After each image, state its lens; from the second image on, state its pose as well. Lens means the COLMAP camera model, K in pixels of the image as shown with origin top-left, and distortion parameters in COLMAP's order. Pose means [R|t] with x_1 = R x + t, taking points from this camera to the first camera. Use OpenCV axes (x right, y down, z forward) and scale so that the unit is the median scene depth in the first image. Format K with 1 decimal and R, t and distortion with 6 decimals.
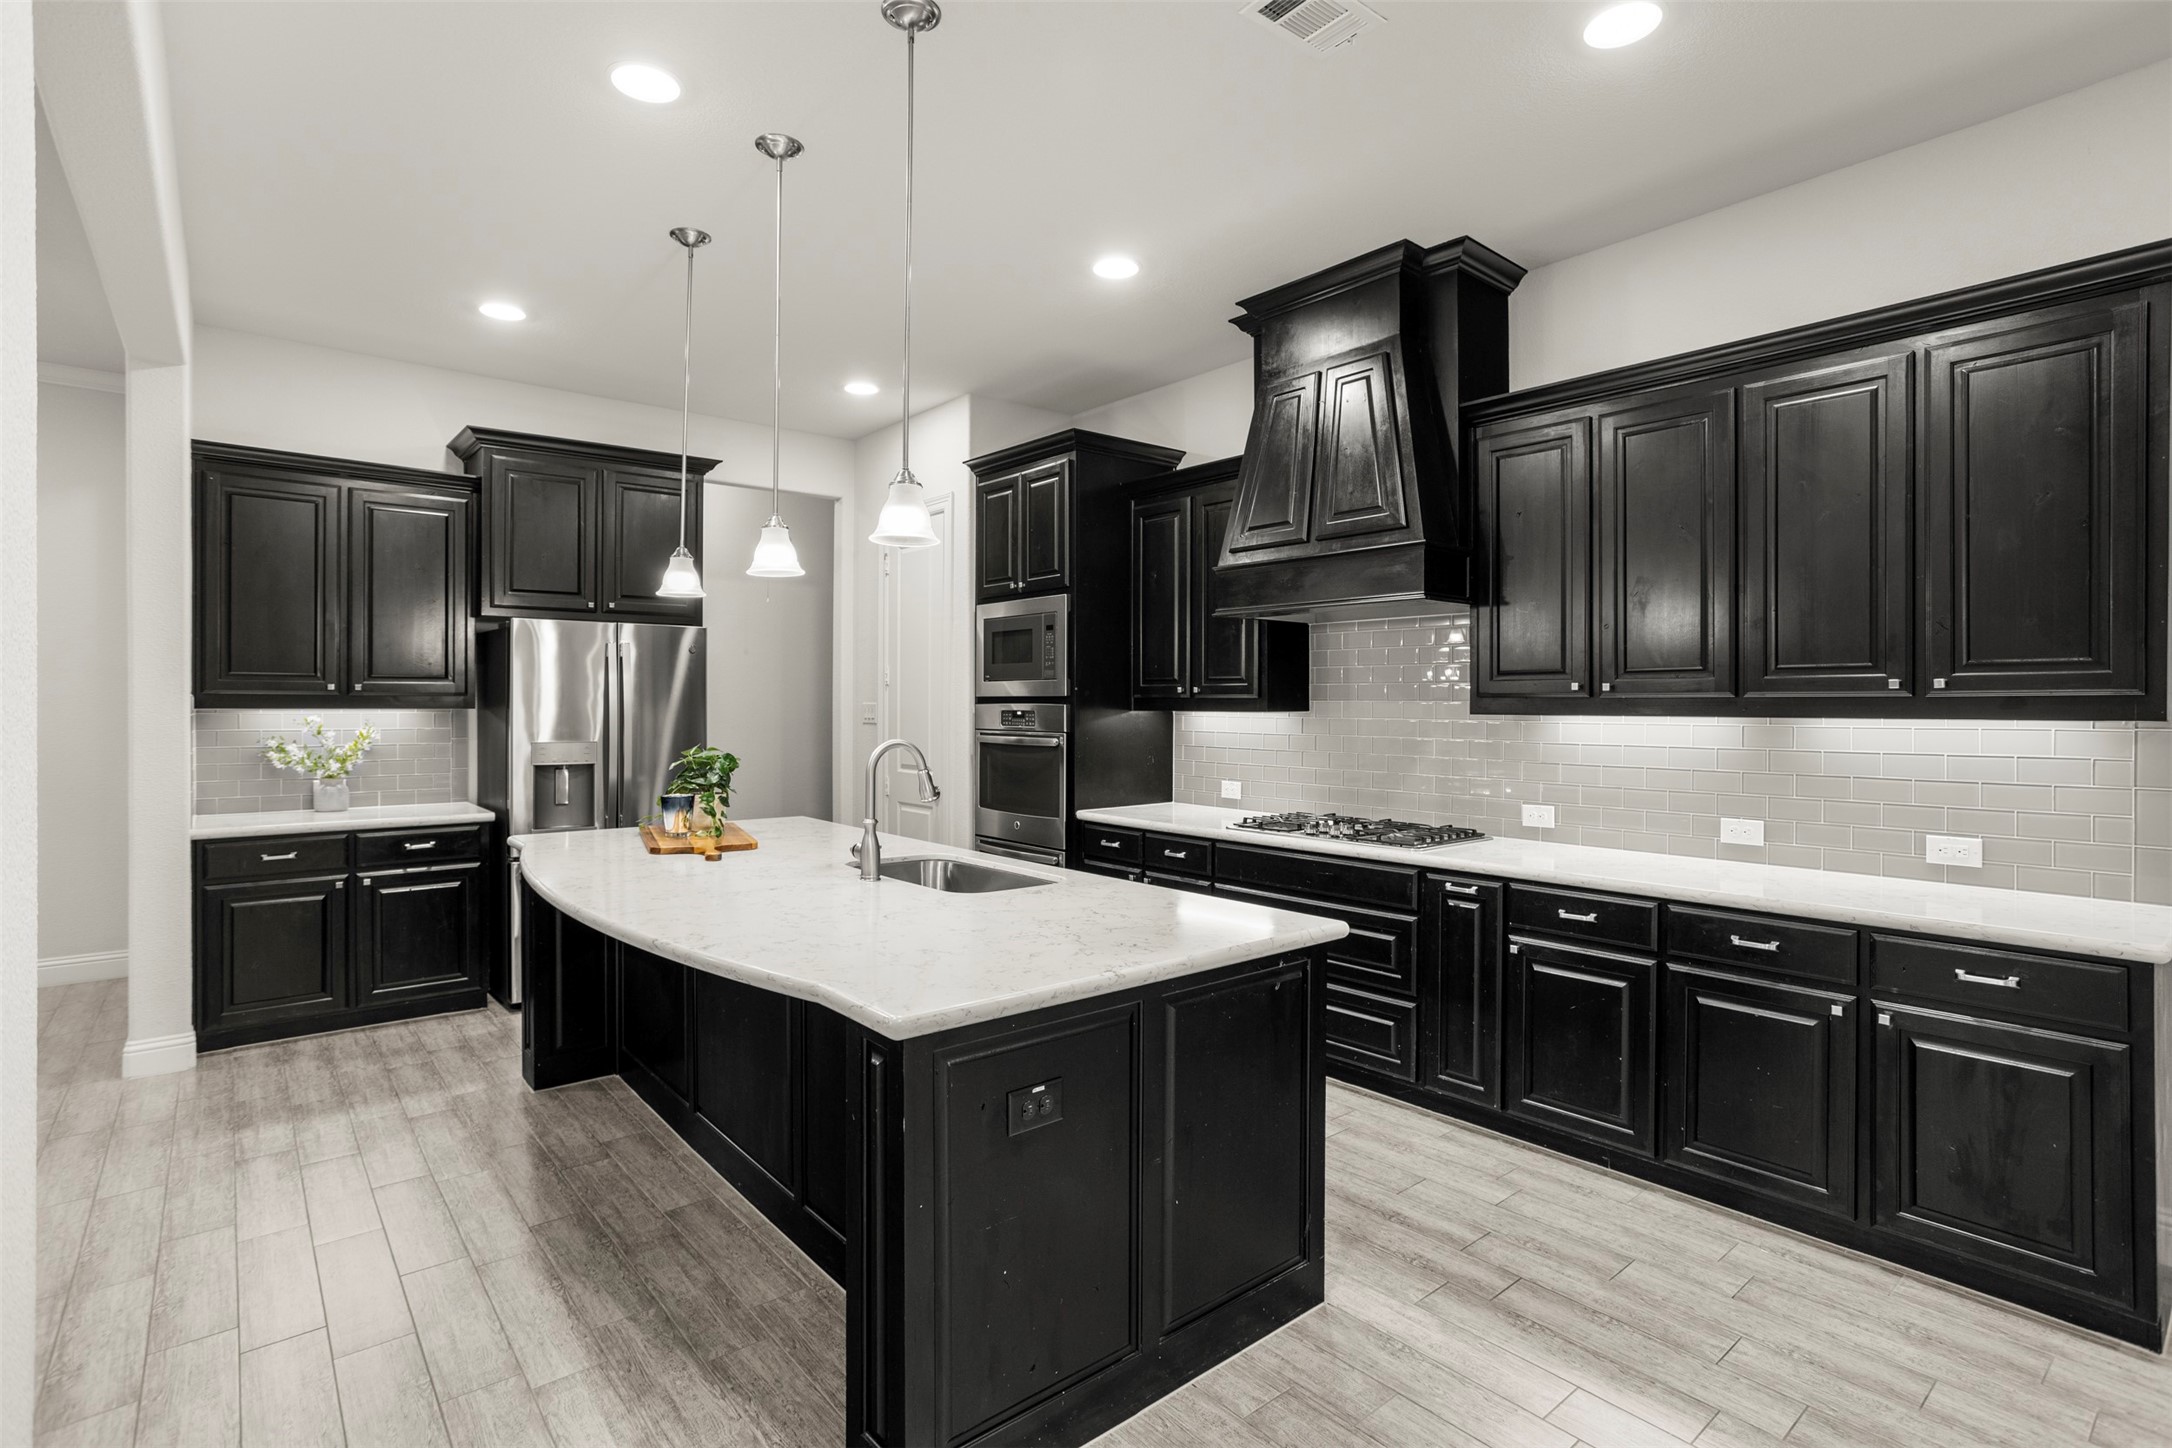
lens RADIAL K [[1050.8, 0, 1094.6], [0, 1050.8, 708.9], [0, 0, 1]] dist [-0.058849, 0.029803]
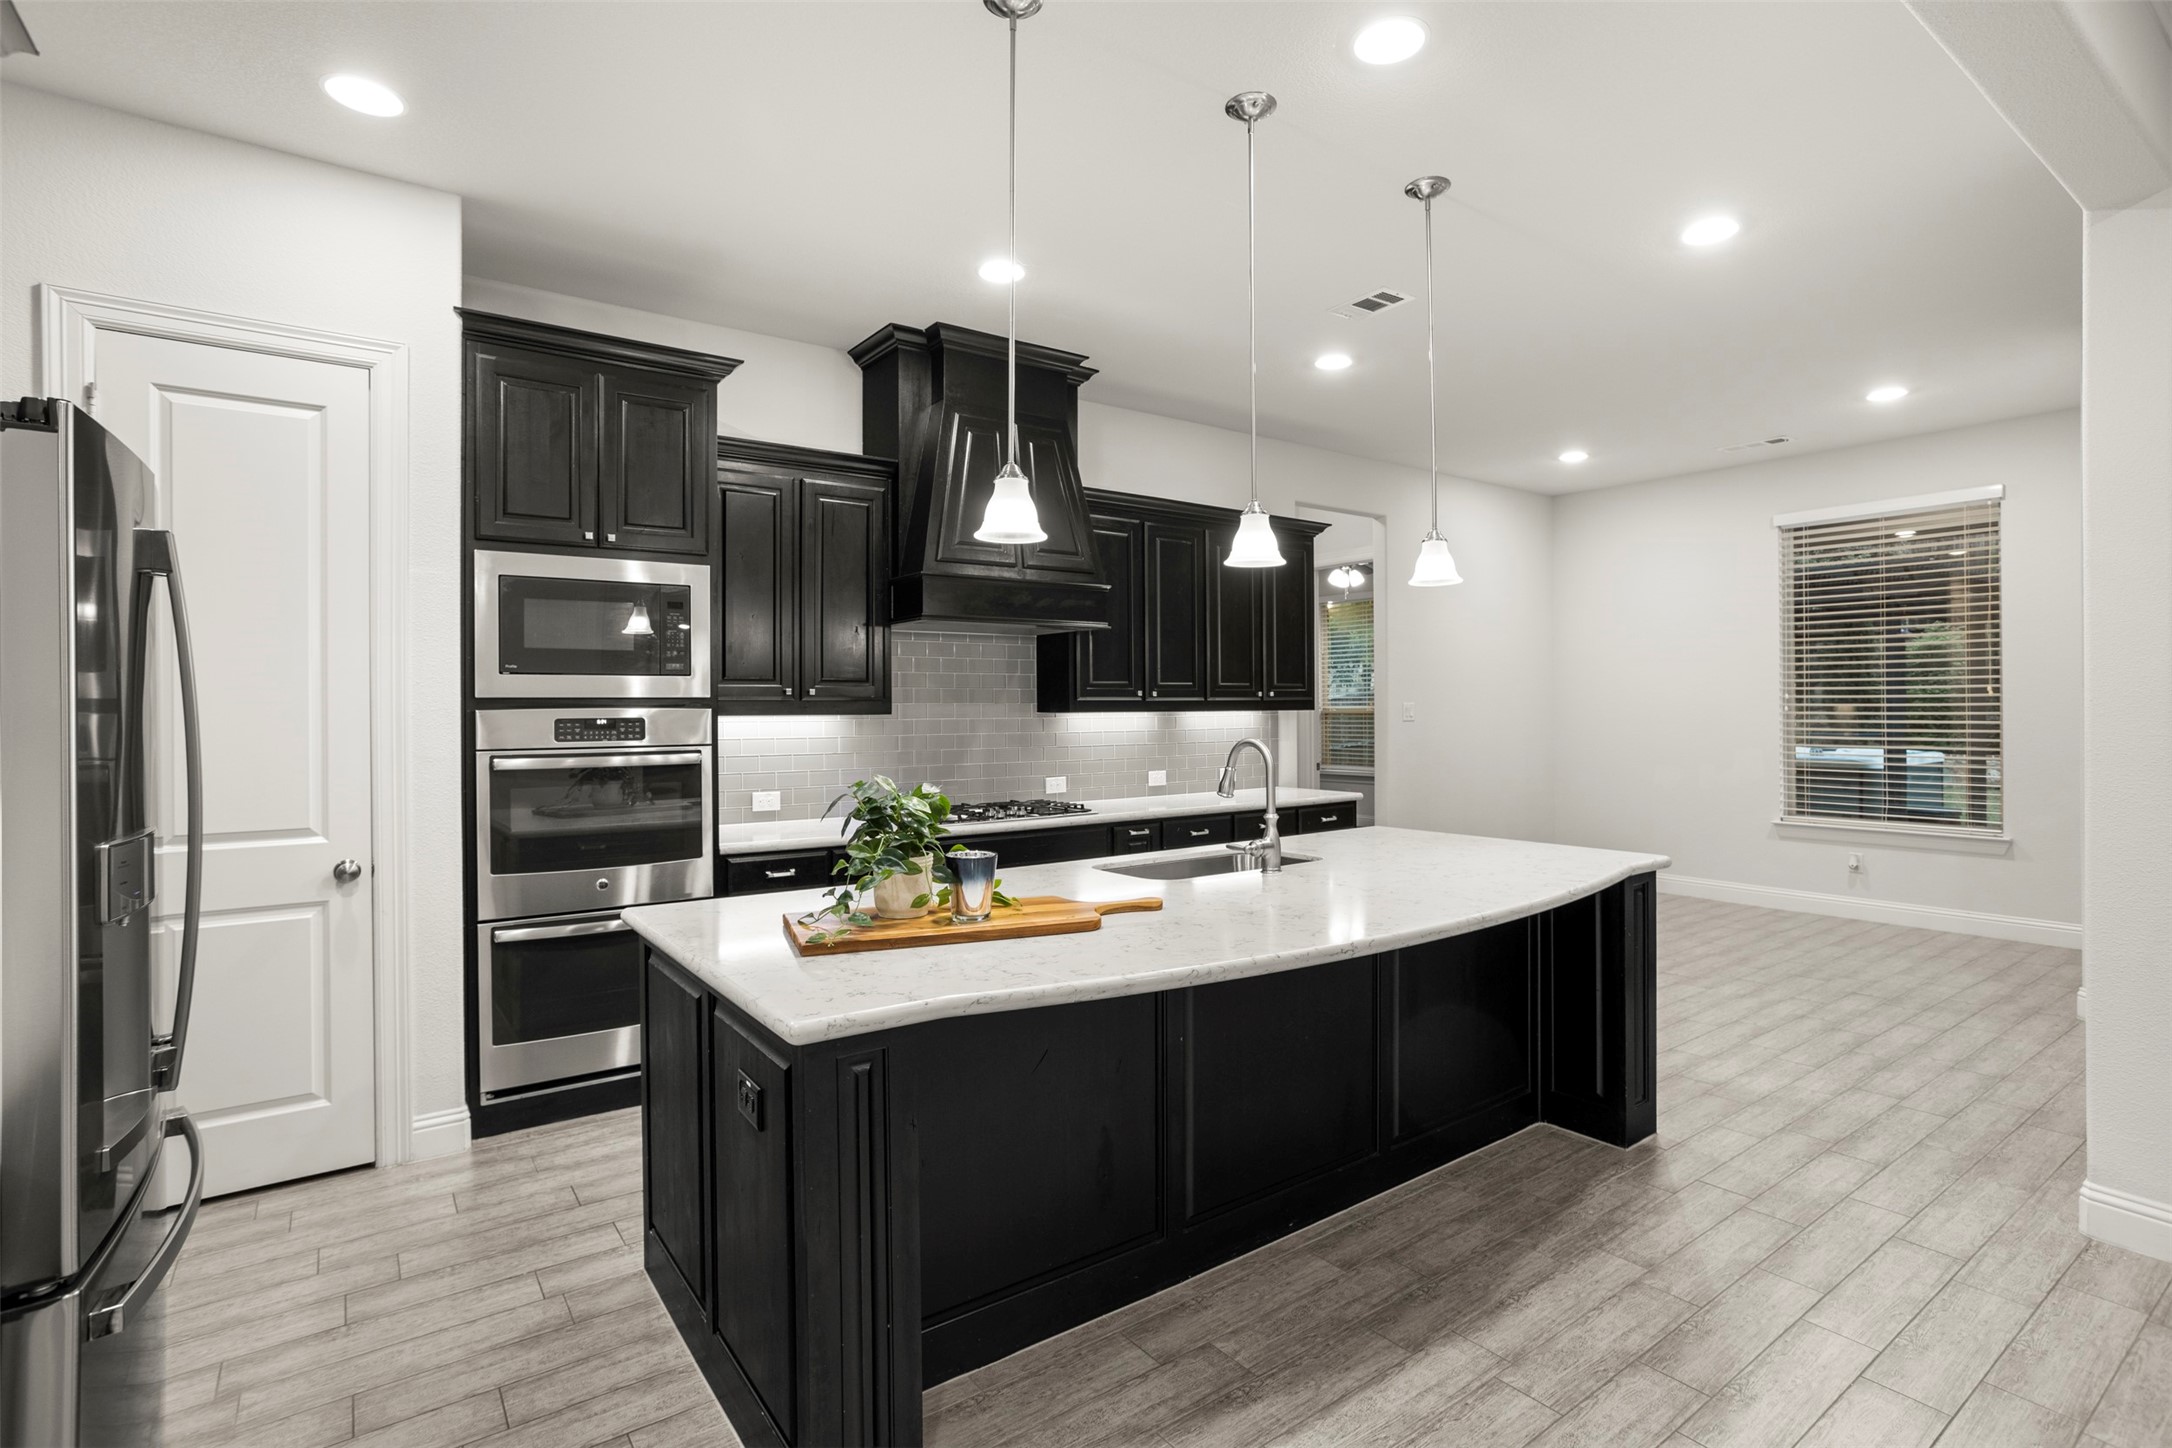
lens RADIAL K [[1059.3, 0, 1092.7], [0, 1059.3, 708.8], [0, 0, 1]] dist [-0.045829, 0.031436]
pose [[0.063646, -0.006133, 0.997954, -1.131998], [0.010495, 0.999930, 0.005476, -0.007933], [-0.997917, 0.010125, 0.063706, 0.977665]]
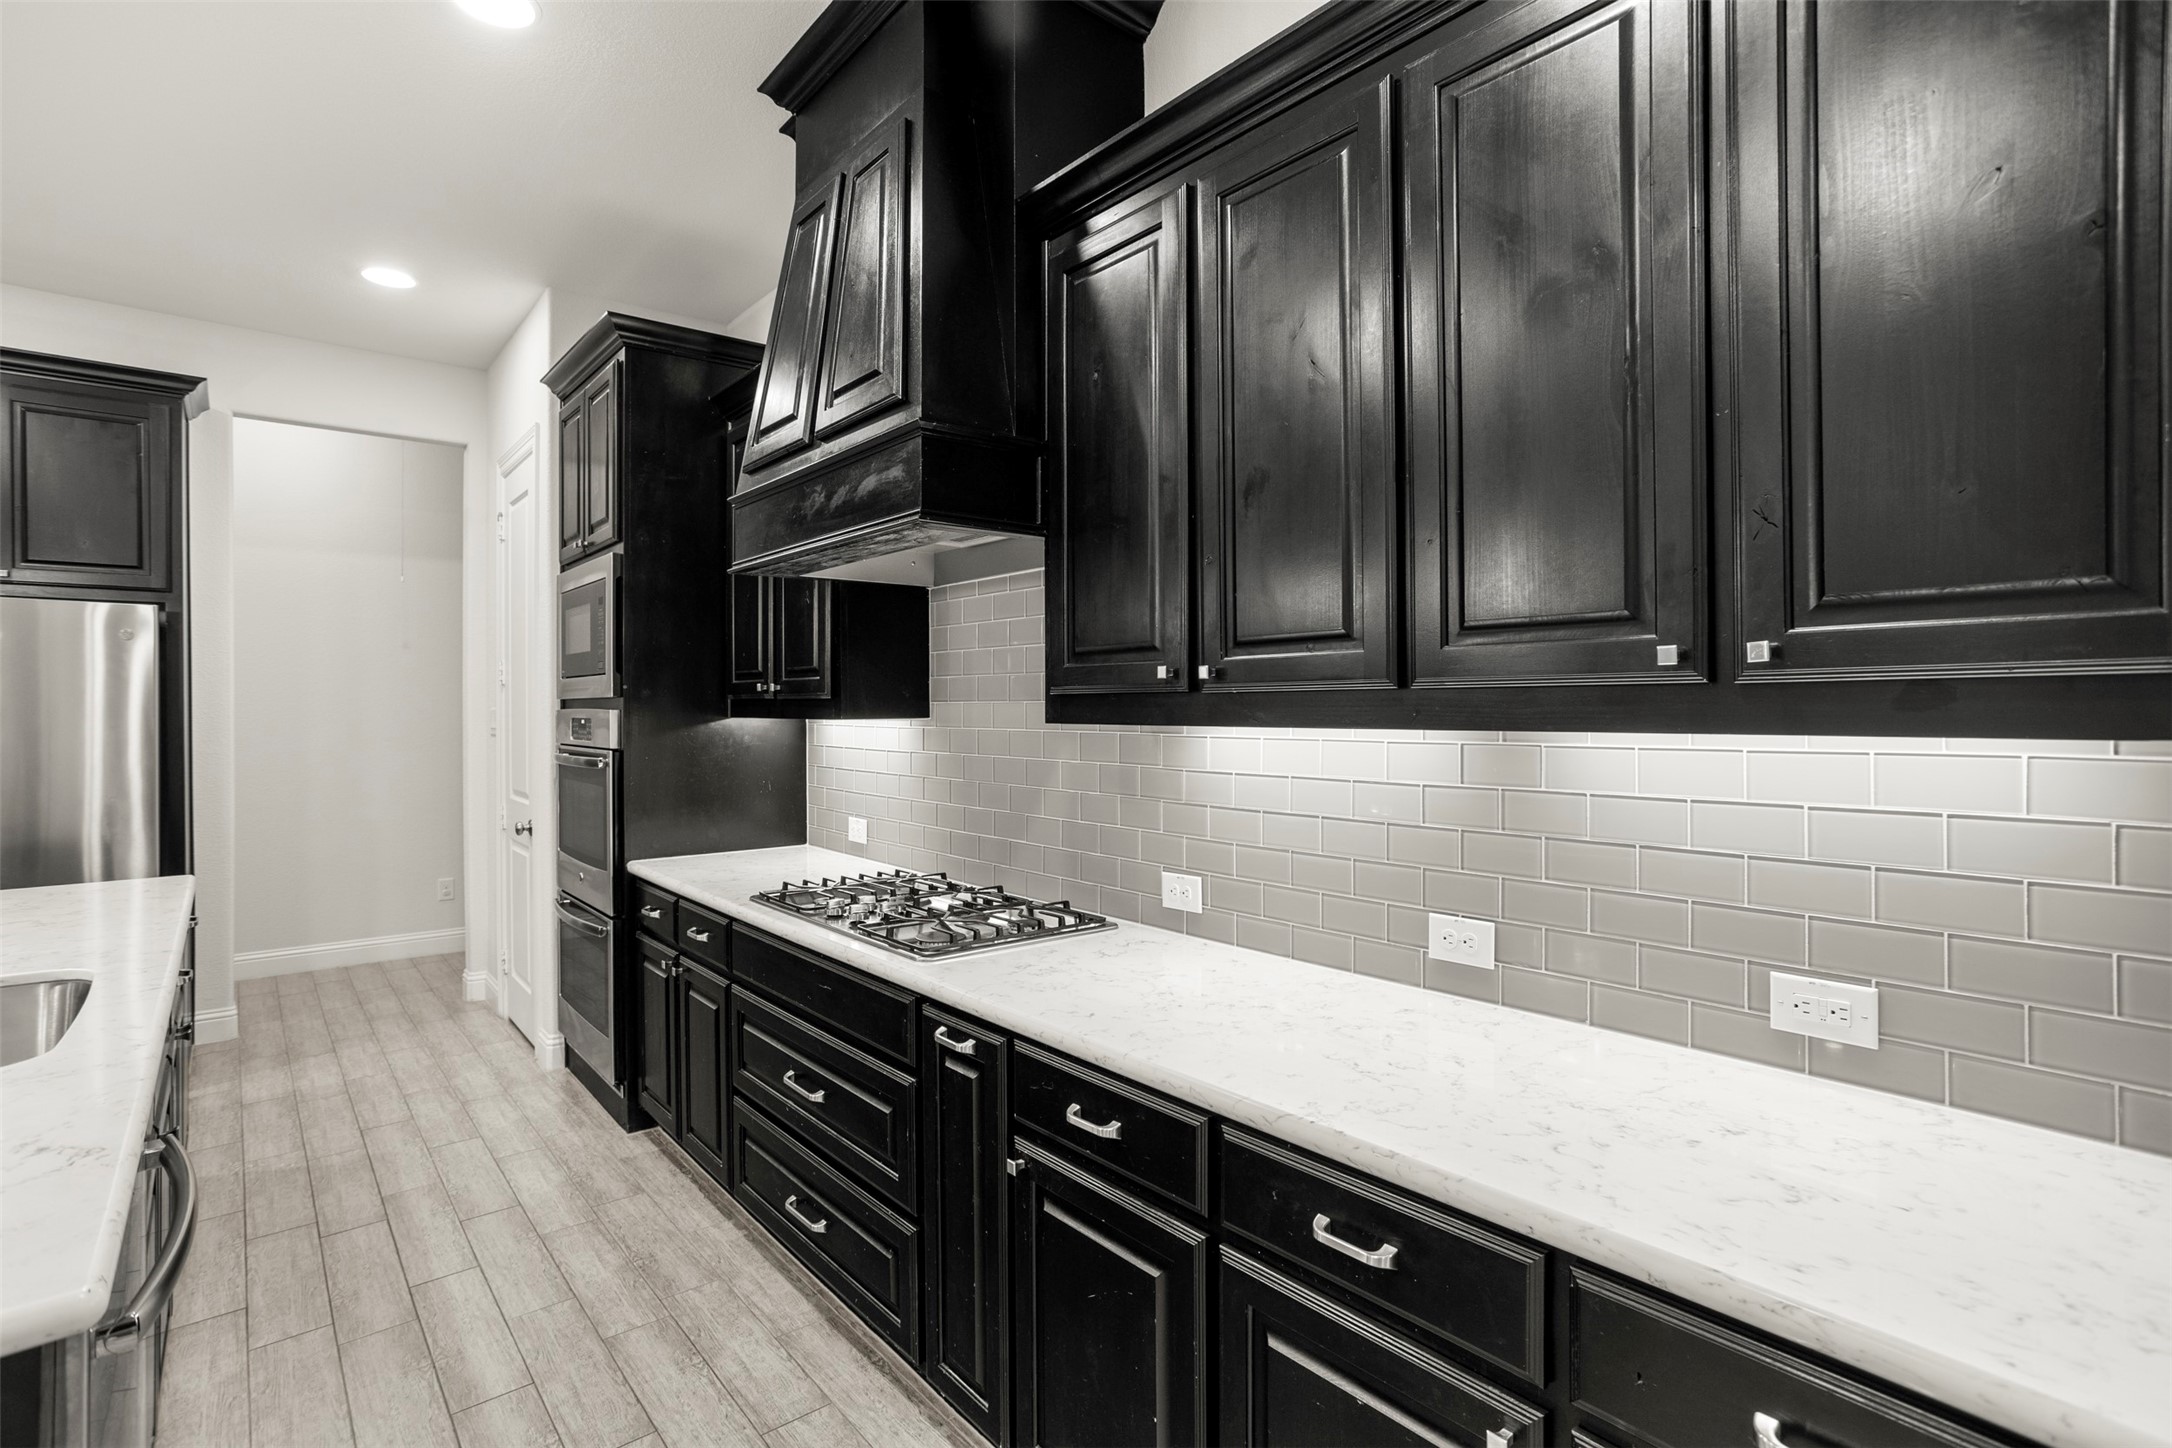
lens RADIAL K [[1051.2, 0, 1112.5], [0, 1051.2, 708.3], [0, 0, 1]] dist [-0.067545, 0.041055]
pose [[0.999946, -0.006177, 0.008324, 0.435914], [0.006201, 0.999977, -0.002828, -0.001544], [-0.008307, 0.002879, 0.999961, 0.451860]]
